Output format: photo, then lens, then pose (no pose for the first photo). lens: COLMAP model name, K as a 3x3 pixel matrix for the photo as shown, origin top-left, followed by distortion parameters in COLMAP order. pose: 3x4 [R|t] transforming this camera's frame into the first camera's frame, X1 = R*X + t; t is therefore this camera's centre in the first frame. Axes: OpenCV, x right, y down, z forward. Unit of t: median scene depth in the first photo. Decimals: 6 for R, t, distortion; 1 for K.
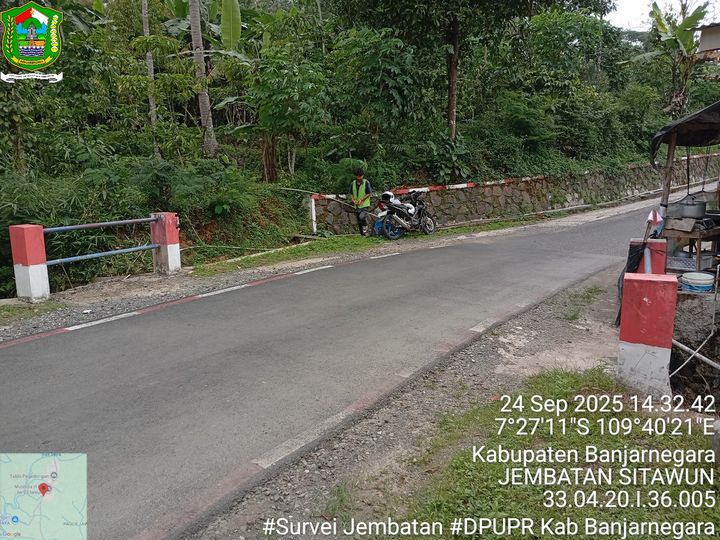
lens RADIAL K [[550.6, 0, 360.8], [0, 550.6, 271.5], [0, 0, 1]] dist [0.035887, -0.063383]
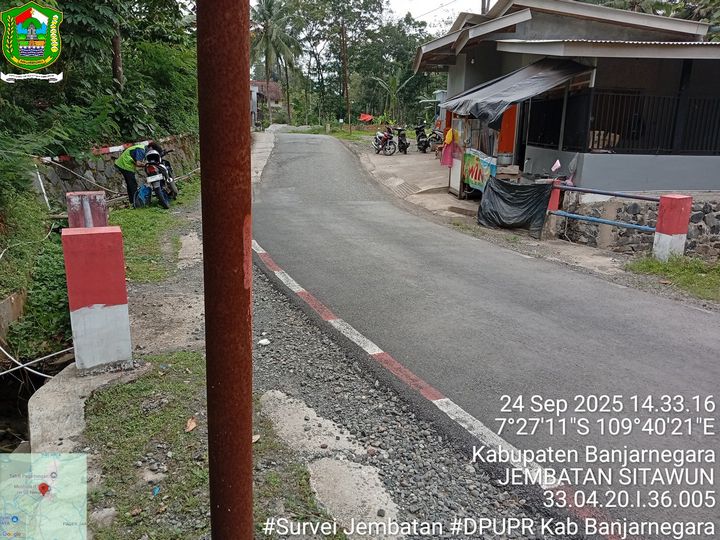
lens RADIAL K [[550.6, 0, 362.8], [0, 550.6, 268.2], [0, 0, 1]] dist [0.035887, -0.063383]
pose [[0.541379, -0.190316, 0.818956, -0.463775], [0.132010, 0.981204, 0.140754, -0.044375], [-0.830351, 0.031909, 0.556327, 0.258818]]
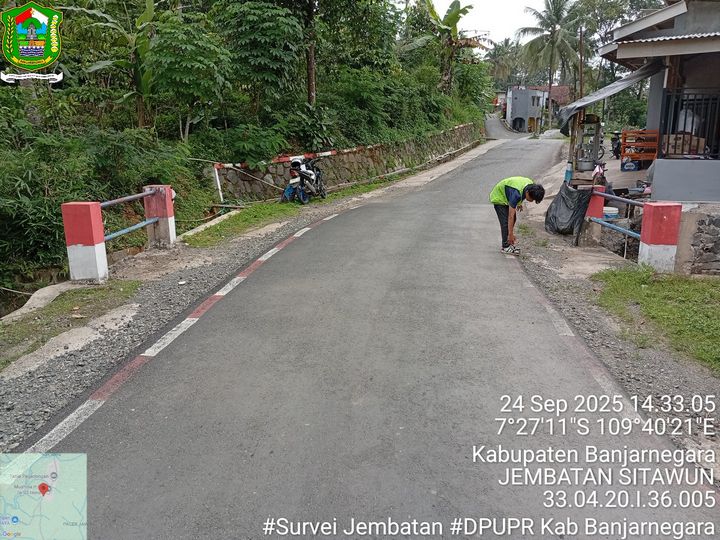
lens RADIAL K [[550.6, 0, 366.7], [0, 550.6, 273.1], [0, 0, 1]] dist [0.035887, -0.063383]
pose [[0.885565, -0.113985, 0.450313, -0.316411], [0.087643, 0.993014, 0.079002, 0.001958], [-0.456172, -0.030494, 0.889369, -0.024606]]
